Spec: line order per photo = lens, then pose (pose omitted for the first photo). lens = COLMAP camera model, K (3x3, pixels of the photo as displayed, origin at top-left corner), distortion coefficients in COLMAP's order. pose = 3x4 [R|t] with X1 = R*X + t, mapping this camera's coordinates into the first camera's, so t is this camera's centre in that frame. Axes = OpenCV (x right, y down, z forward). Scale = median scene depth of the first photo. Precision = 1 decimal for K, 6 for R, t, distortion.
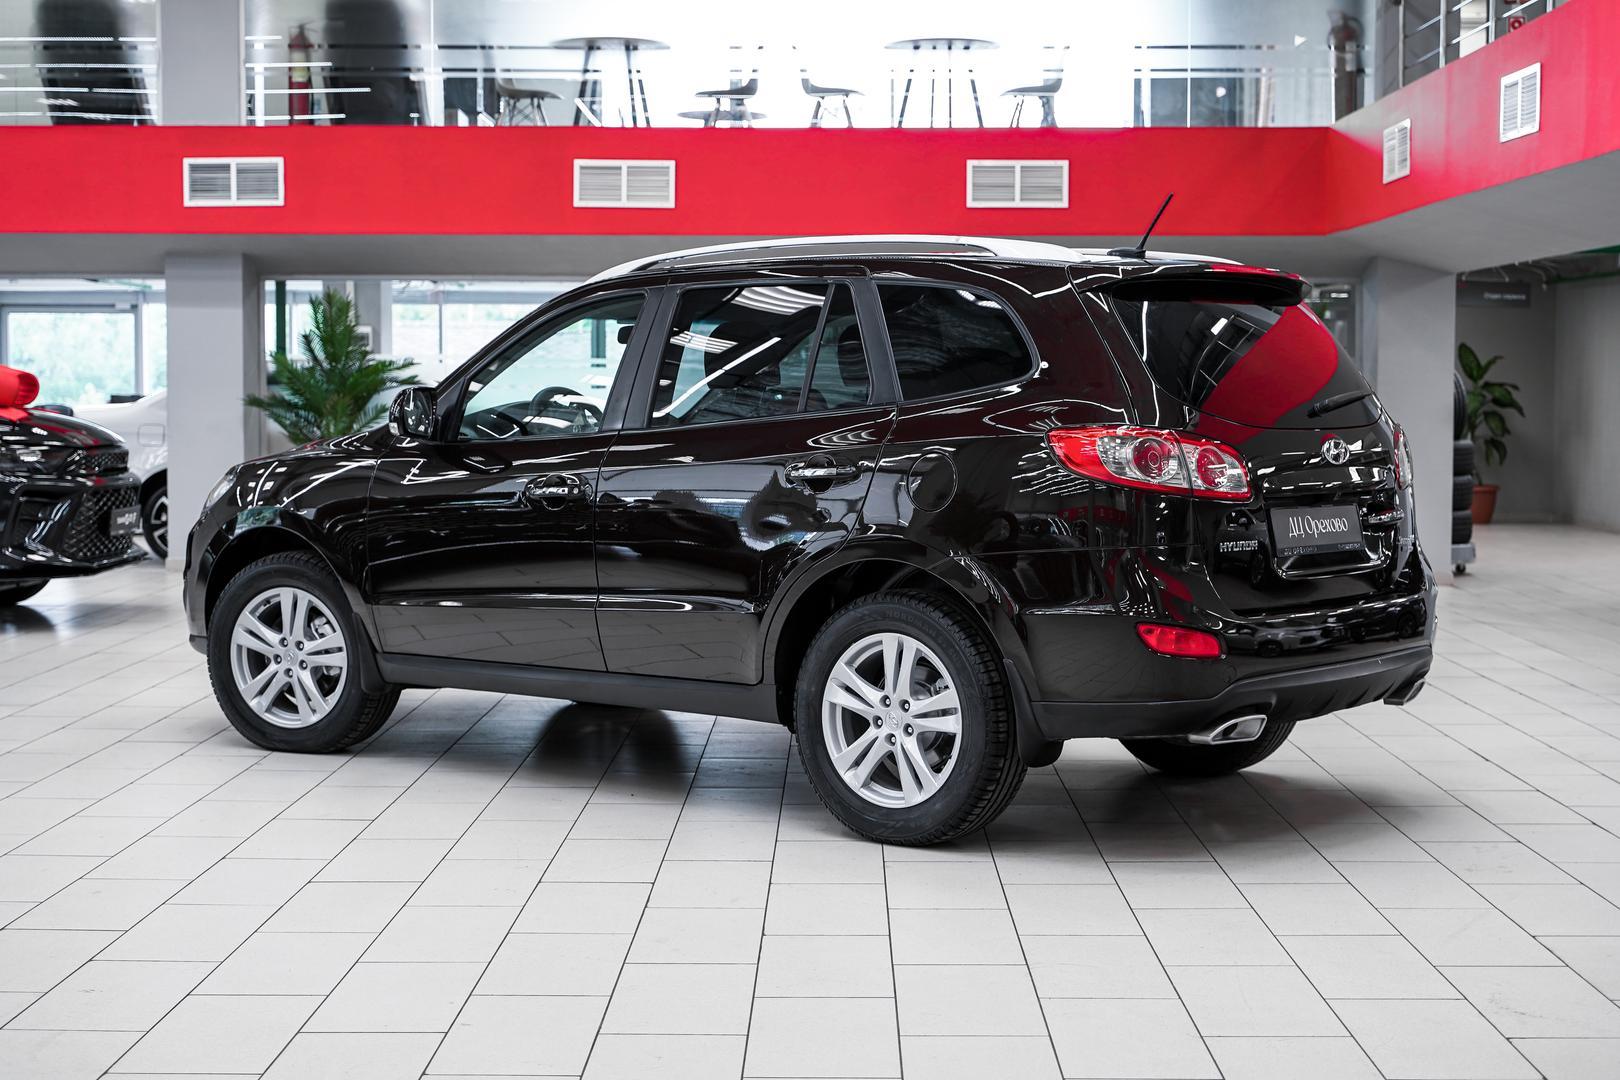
lens RADIAL K [[2364.2, 0, 804.7], [0, 2364.2, 534.3], [0, 0, 1]] dist [-0.004046, 0.000000]
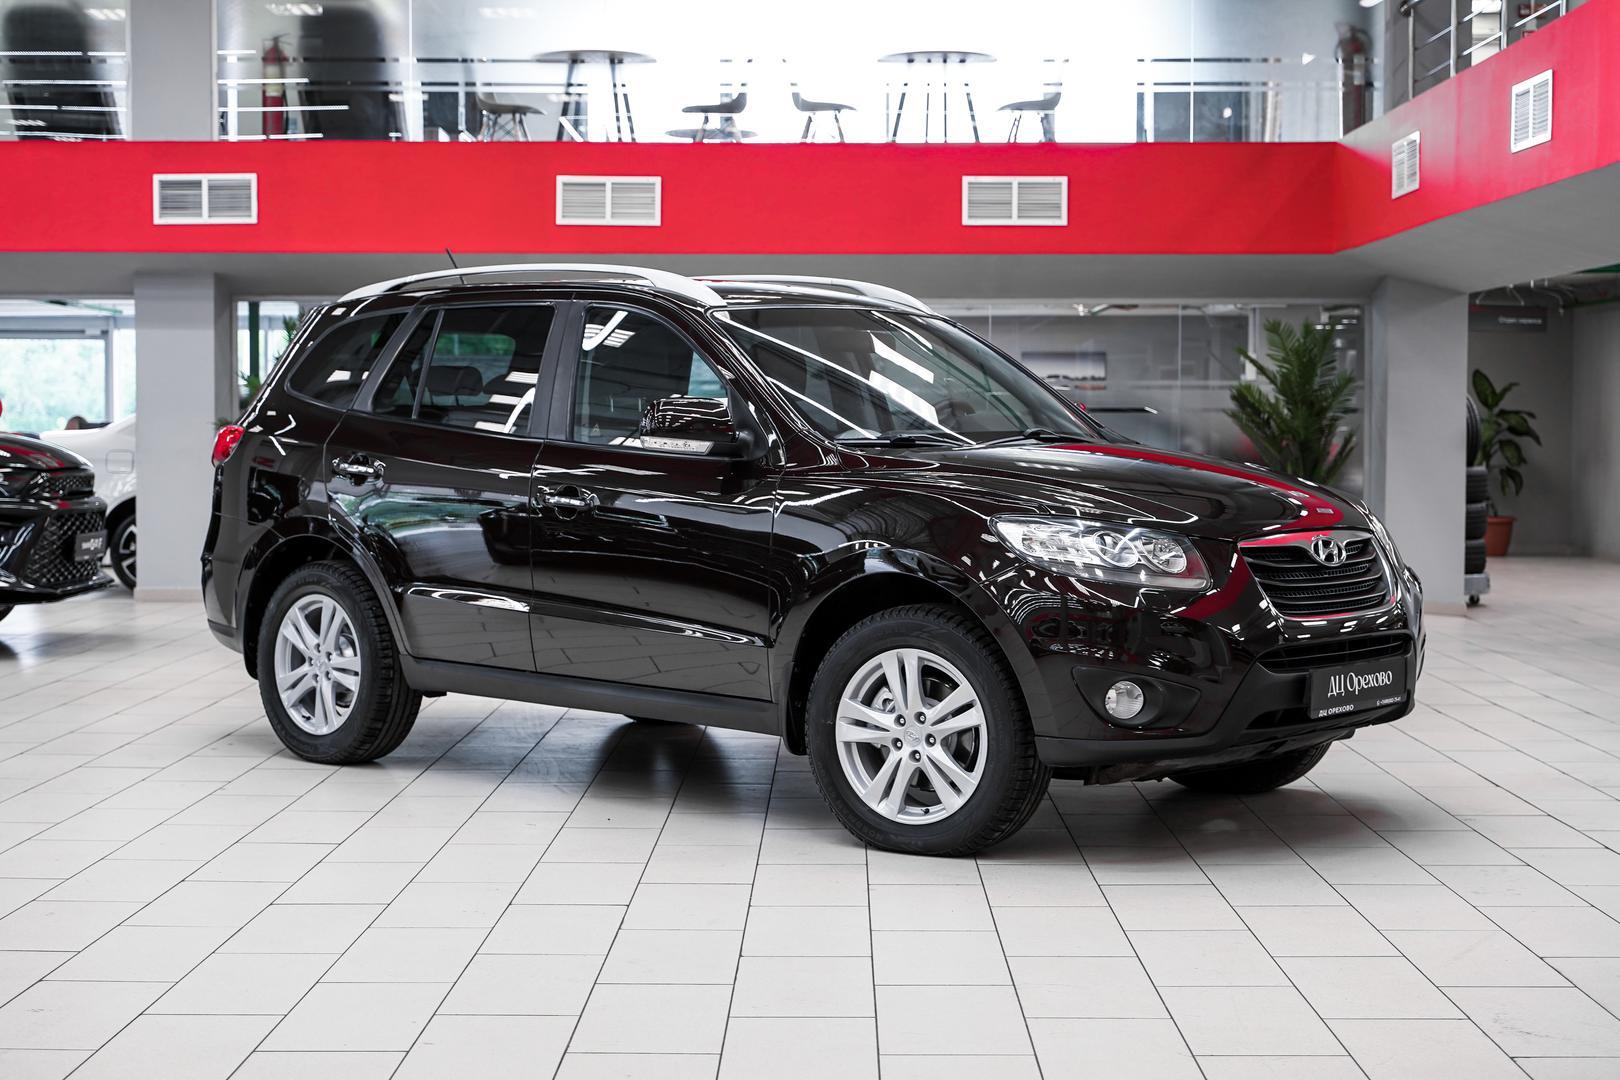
lens RADIAL K [[2443.7, 0, 797.1], [0, 2443.7, 547.7], [0, 0, 1]] dist [-0.004640, 0.000000]
pose [[0.999999, 0.000245, -0.001496, 0.002394], [-0.000262, 0.999936, -0.011335, 0.005014], [0.001494, 0.011335, 0.999935, 0.001244]]
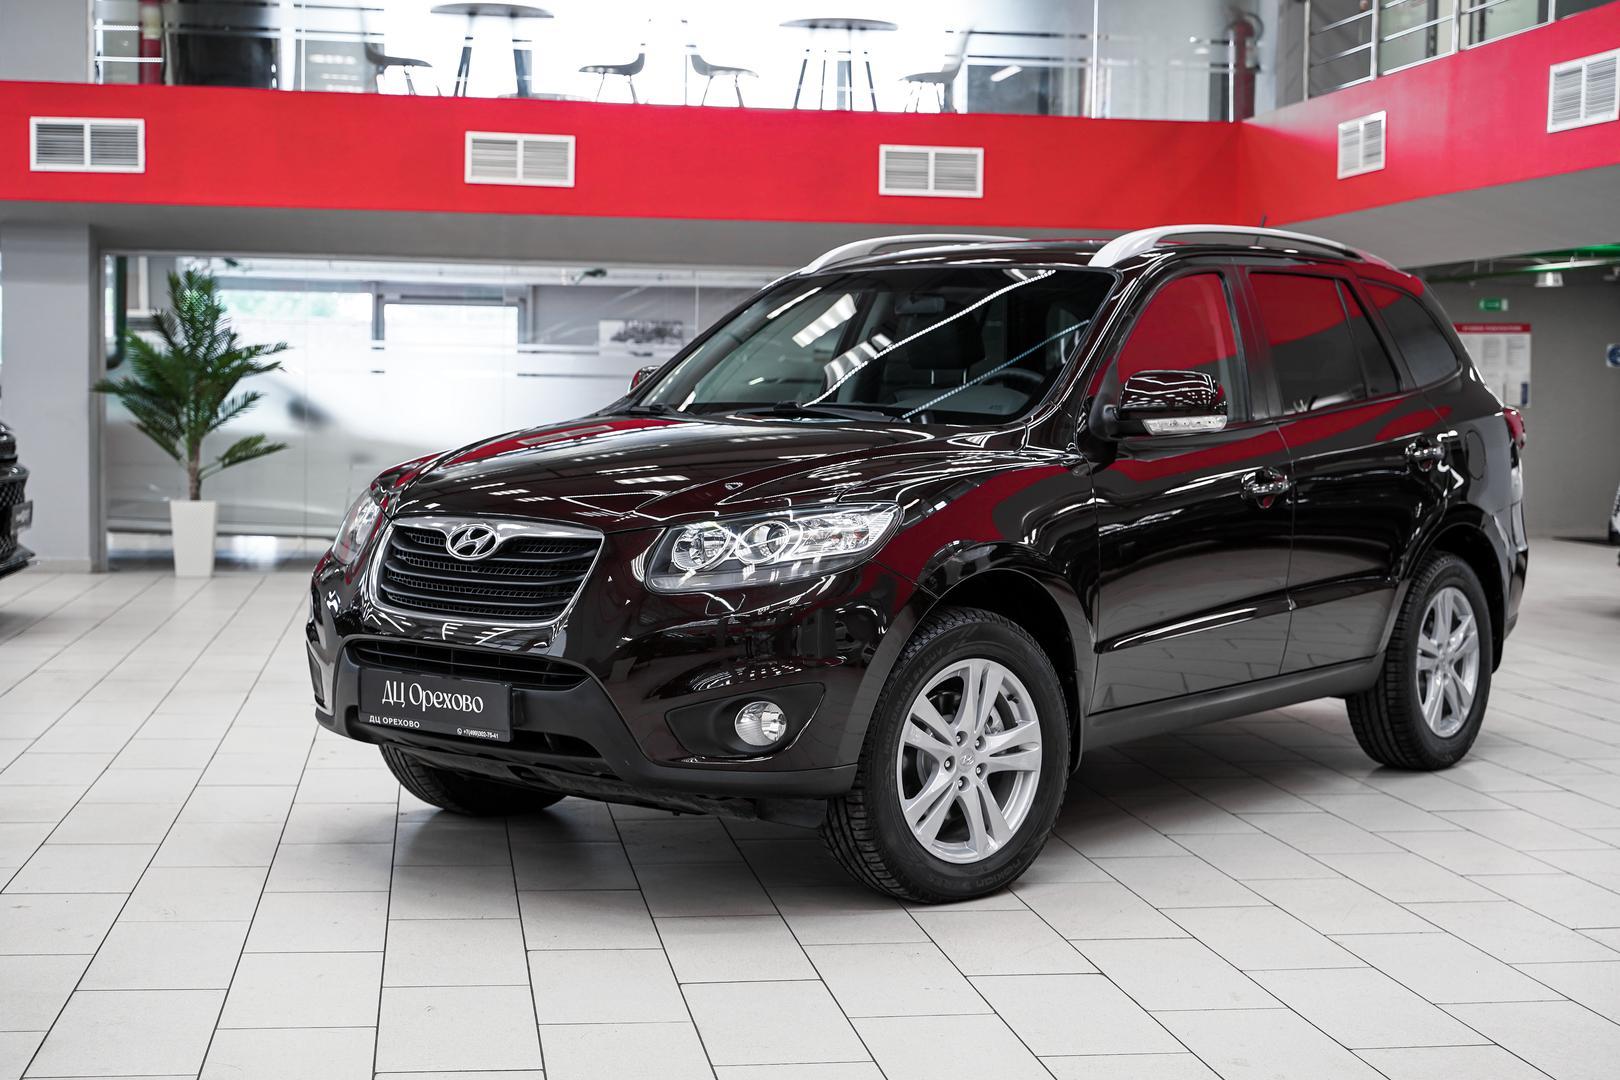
lens RADIAL K [[2247.3, 0, 773.3], [0, 2247.3, 582.9], [0, 0, 1]] dist [-0.009278, 0.000000]
pose [[0.987691, 0.000054, 0.156416, -0.113848], [-0.003816, 0.999711, 0.023750, -0.001856], [-0.156369, -0.024054, 0.987406, 0.098490]]
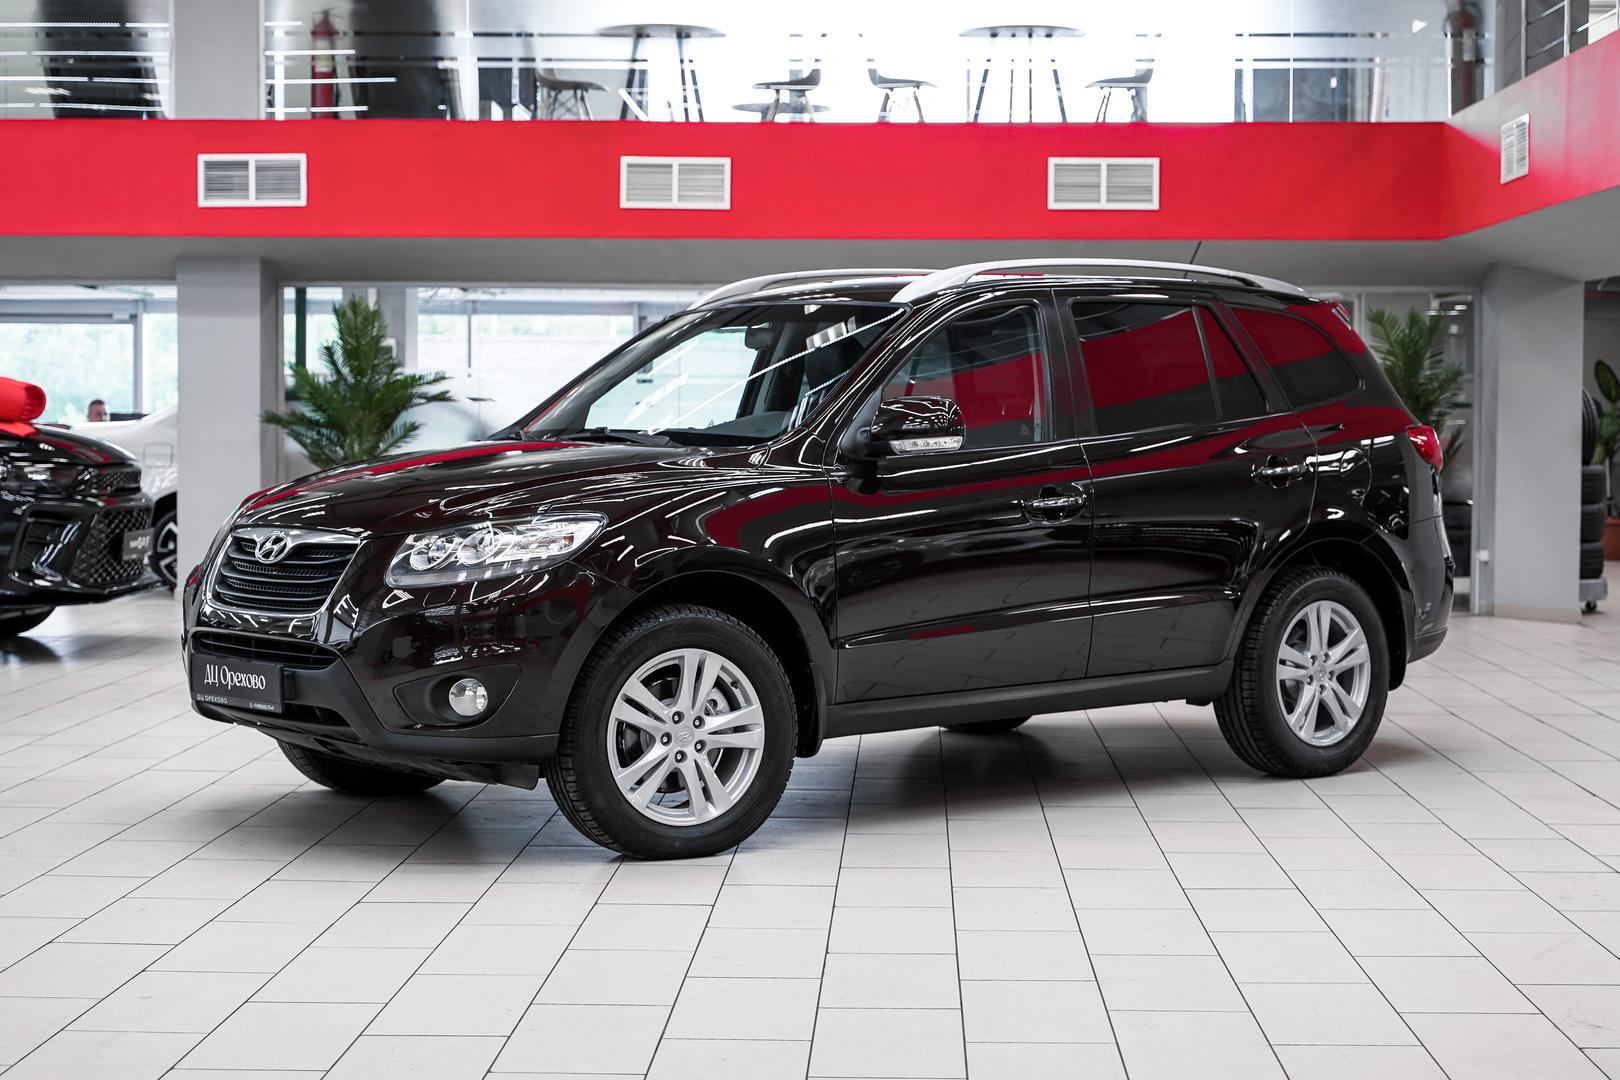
lens RADIAL K [[2675.0, 0, 824.7], [0, 2675.0, 534.8], [0, 0, 1]] dist [0.000681, 0.000000]
pose [[0.999851, 0.003603, -0.016872, -0.000168], [-0.003875, 0.999862, -0.016166, 0.005119], [0.016811, 0.016229, 0.999727, -0.036922]]
